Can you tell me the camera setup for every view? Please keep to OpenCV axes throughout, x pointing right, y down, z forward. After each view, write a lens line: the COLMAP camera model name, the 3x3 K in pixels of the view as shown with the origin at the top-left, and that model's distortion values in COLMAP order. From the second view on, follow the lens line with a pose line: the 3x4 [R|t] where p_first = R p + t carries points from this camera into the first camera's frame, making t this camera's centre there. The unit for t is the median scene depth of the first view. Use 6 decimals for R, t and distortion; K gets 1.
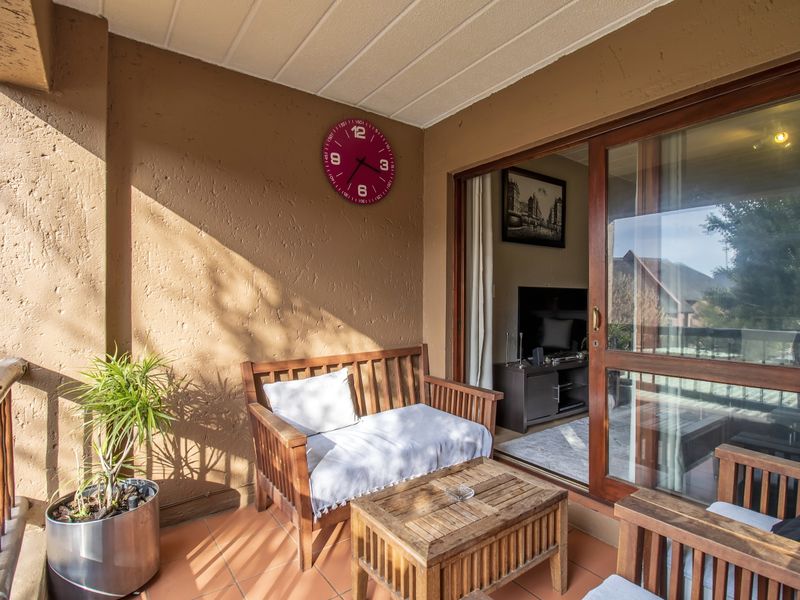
lens RADIAL K [[413.7, 0, 405.0], [0, 413.7, 301.3], [0, 0, 1]] dist [-0.000439, 0.000995]
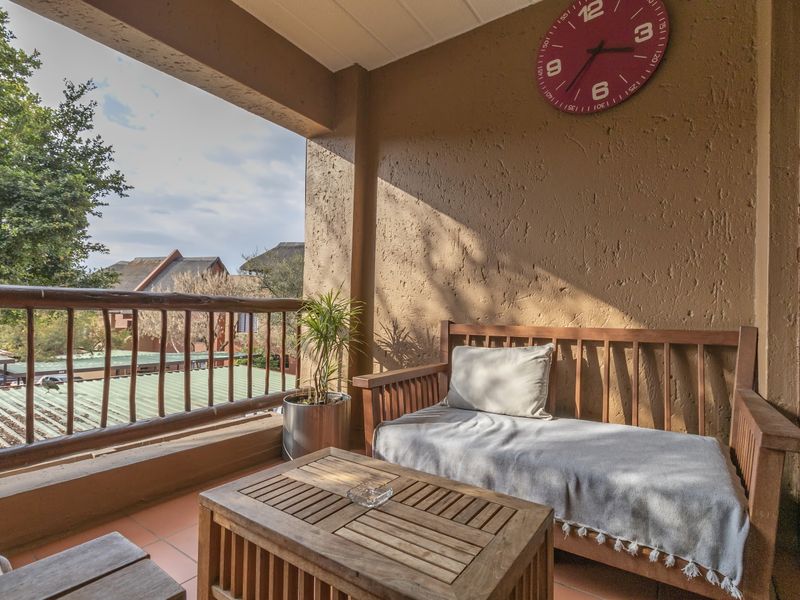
lens RADIAL K [[413.7, 0, 405.0], [0, 413.7, 301.3], [0, 0, 1]] dist [-0.000439, 0.000995]
pose [[0.325276, -0.021179, -0.945382, 0.487877], [-0.026401, 0.999156, -0.031468, 0.124616], [0.945251, 0.035195, 0.324442, 0.549552]]
